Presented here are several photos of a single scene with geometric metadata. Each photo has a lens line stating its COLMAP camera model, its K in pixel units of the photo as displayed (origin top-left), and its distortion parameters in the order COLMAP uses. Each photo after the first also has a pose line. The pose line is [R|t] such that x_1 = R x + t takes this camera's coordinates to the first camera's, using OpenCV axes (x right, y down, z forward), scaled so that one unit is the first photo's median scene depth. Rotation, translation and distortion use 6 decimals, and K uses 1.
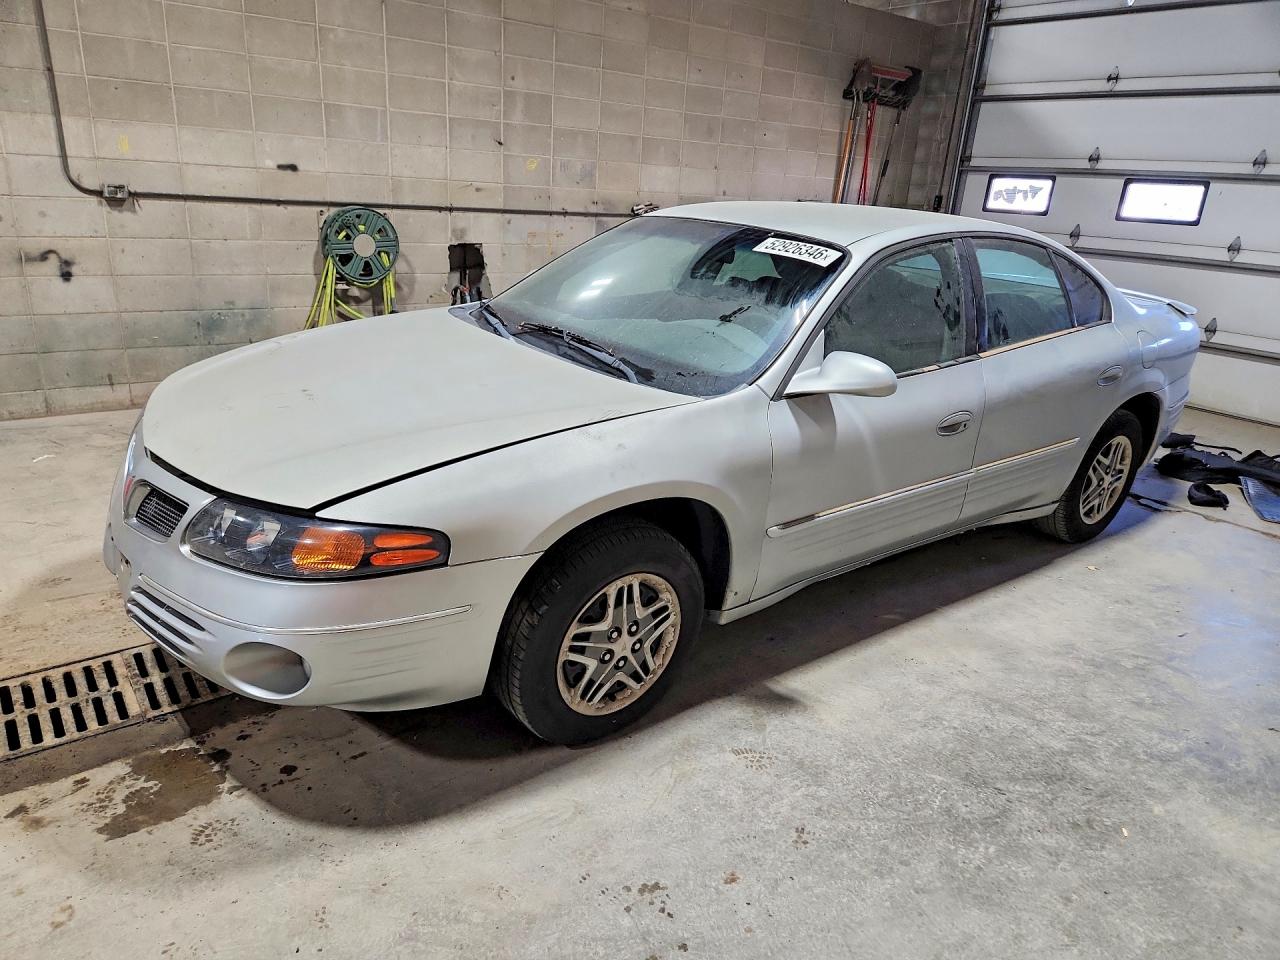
lens RADIAL K [[846.1, 0, 643.4], [0, 846.1, 491.3], [0, 0, 1]] dist [0.038635, -0.035479]
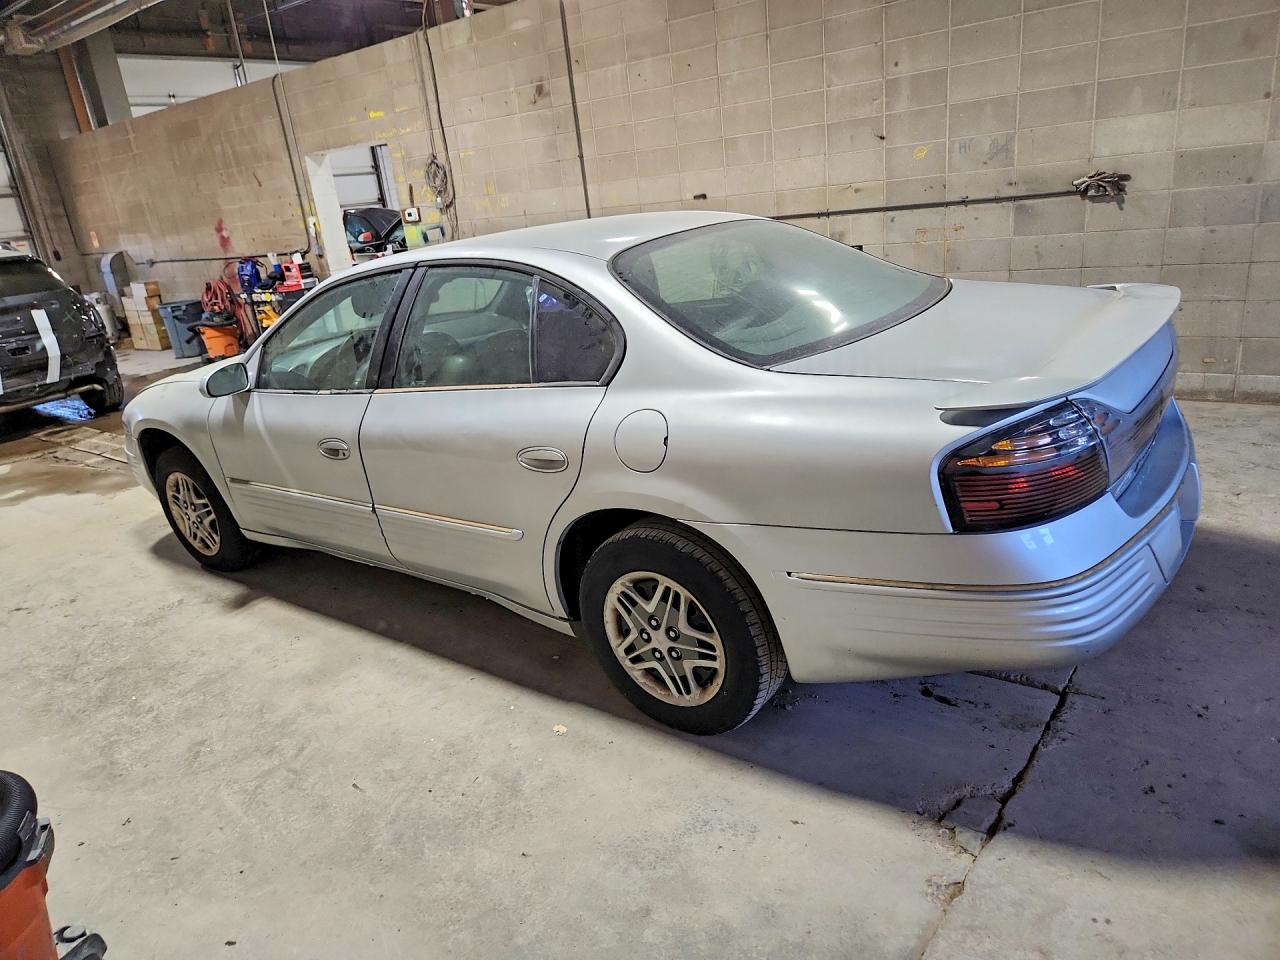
lens RADIAL K [[846.1, 0, 640.7], [0, 846.1, 480.9], [0, 0, 1]] dist [0.038635, -0.035479]
pose [[0.266466, 0.227349, -0.936647, 0.784815], [-0.211547, 0.961883, 0.173291, -0.163218], [0.940342, 0.151968, 0.304404, 0.562058]]
